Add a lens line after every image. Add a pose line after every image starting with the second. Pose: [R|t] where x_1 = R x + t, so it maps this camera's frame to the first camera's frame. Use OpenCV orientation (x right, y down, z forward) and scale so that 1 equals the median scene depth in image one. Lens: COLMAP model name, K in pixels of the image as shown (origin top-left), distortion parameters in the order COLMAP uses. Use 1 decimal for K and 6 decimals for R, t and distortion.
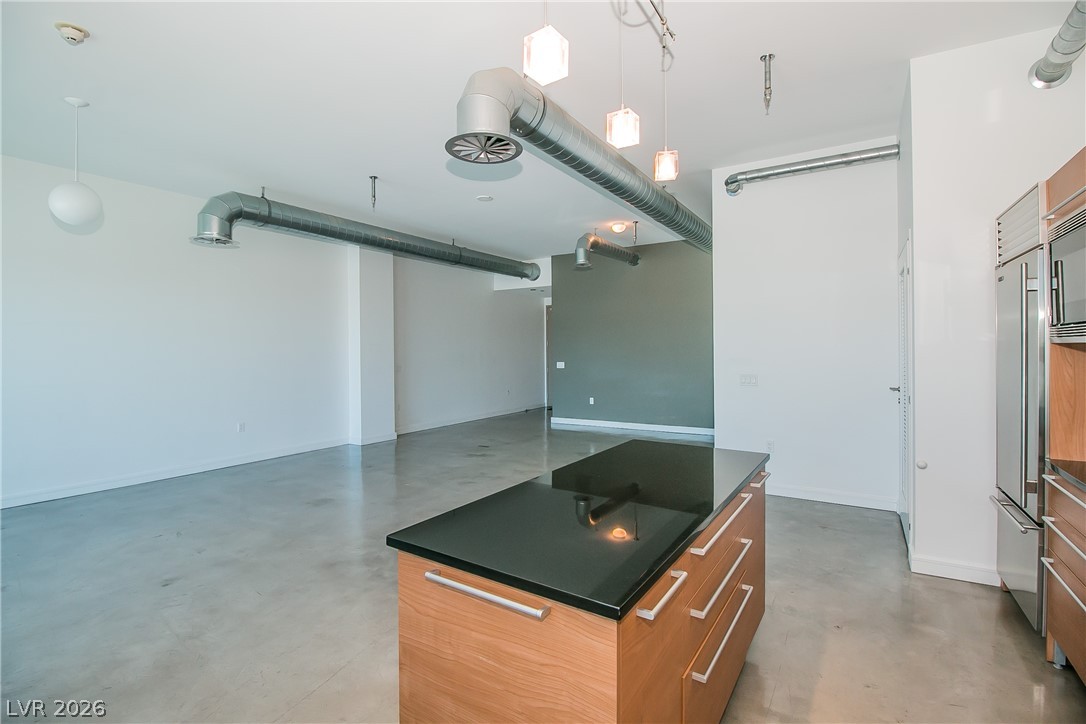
lens RADIAL K [[511.2, 0, 520.2], [0, 511.2, 353.6], [0, 0, 1]] dist [-0.001142, -0.010279]
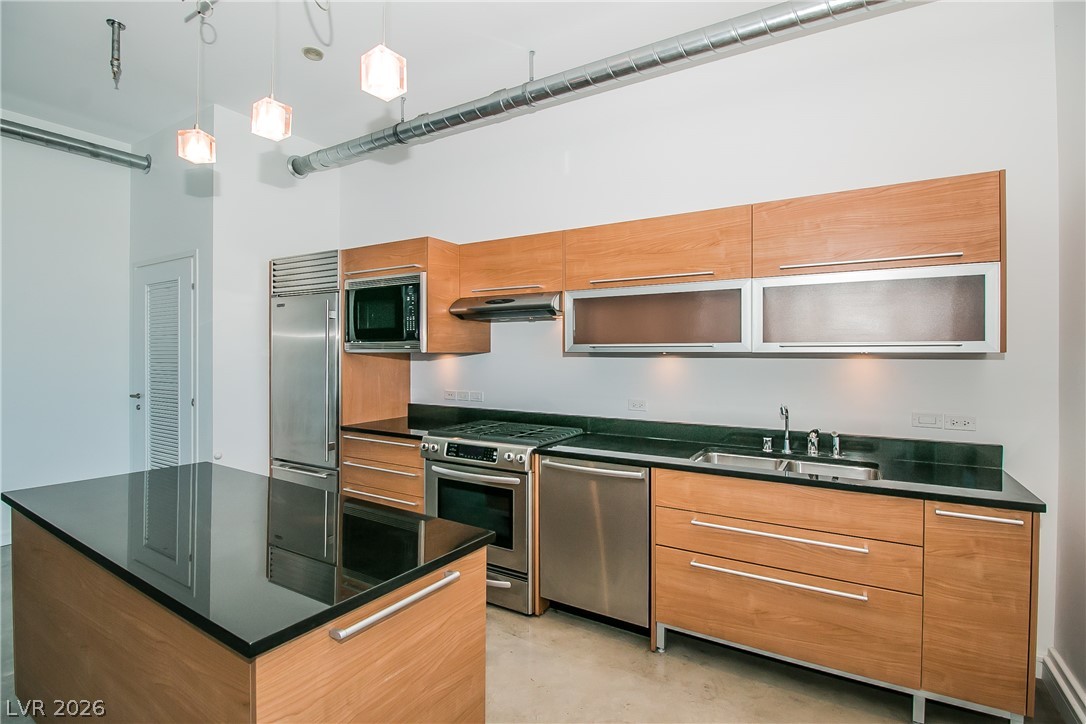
lens RADIAL K [[523.0, 0, 541.2], [0, 523.0, 358.7], [0, 0, 1]] dist [-0.002841, -0.012849]
pose [[-0.041751, -0.001080, 0.999127, -0.431399], [0.006970, 0.999975, 0.001372, 0.000314], [-0.999104, 0.007021, -0.041743, 0.306226]]
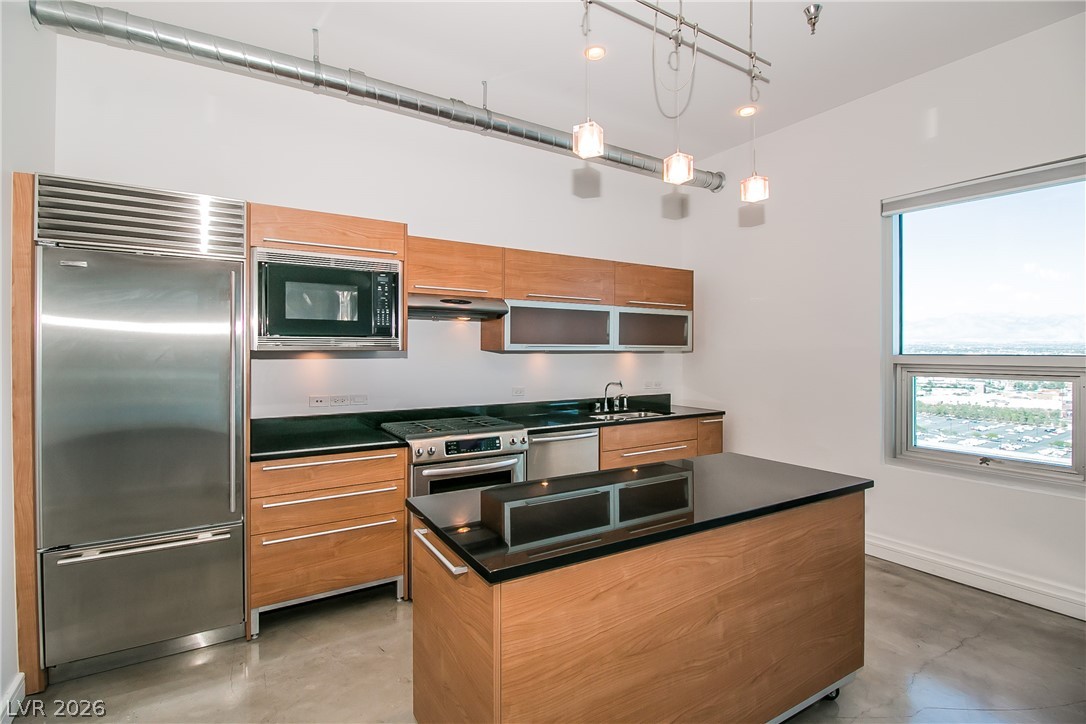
lens RADIAL K [[517.3, 0, 536.8], [0, 517.3, 349.7], [0, 0, 1]] dist [-0.004721, -0.012505]
pose [[-0.915875, 0.005350, 0.401428, 0.005049], [0.007716, 0.999961, 0.004279, -0.015121], [-0.401390, 0.007016, -0.915880, 1.222694]]
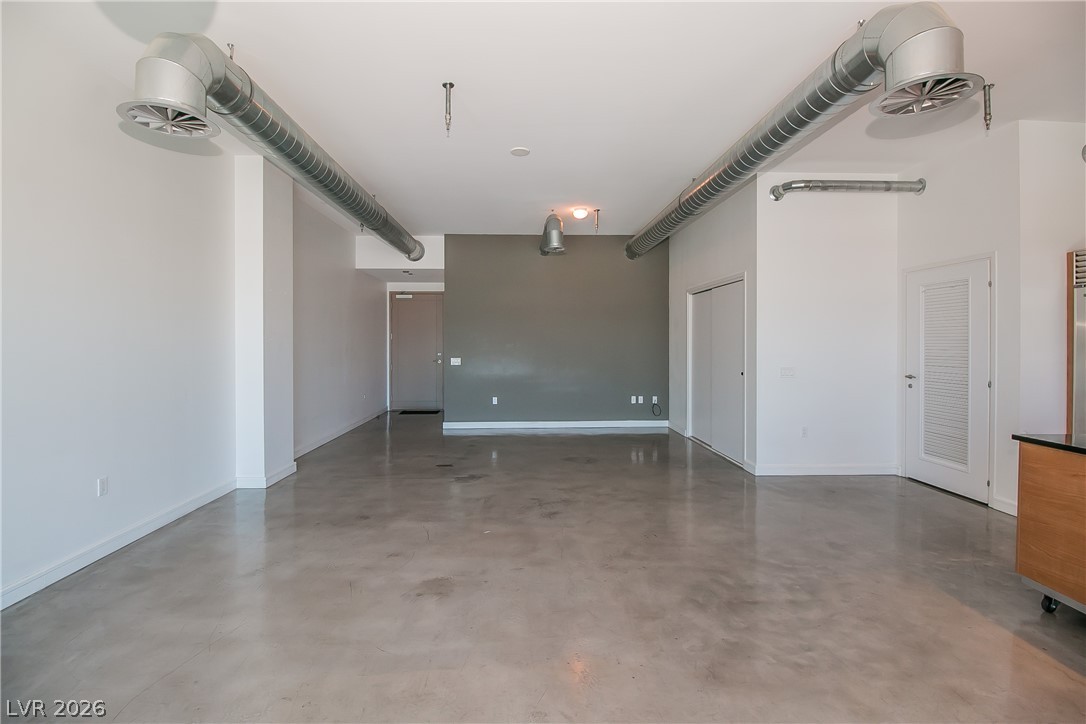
lens RADIAL K [[517.3, 0, 536.8], [0, 517.3, 349.7], [0, 0, 1]] dist [-0.004721, -0.012505]
pose [[0.821806, 0.000313, 0.569767, -0.982639], [-0.001536, 0.999997, 0.001667, 0.003755], [-0.569765, -0.002245, 0.821805, 0.639368]]
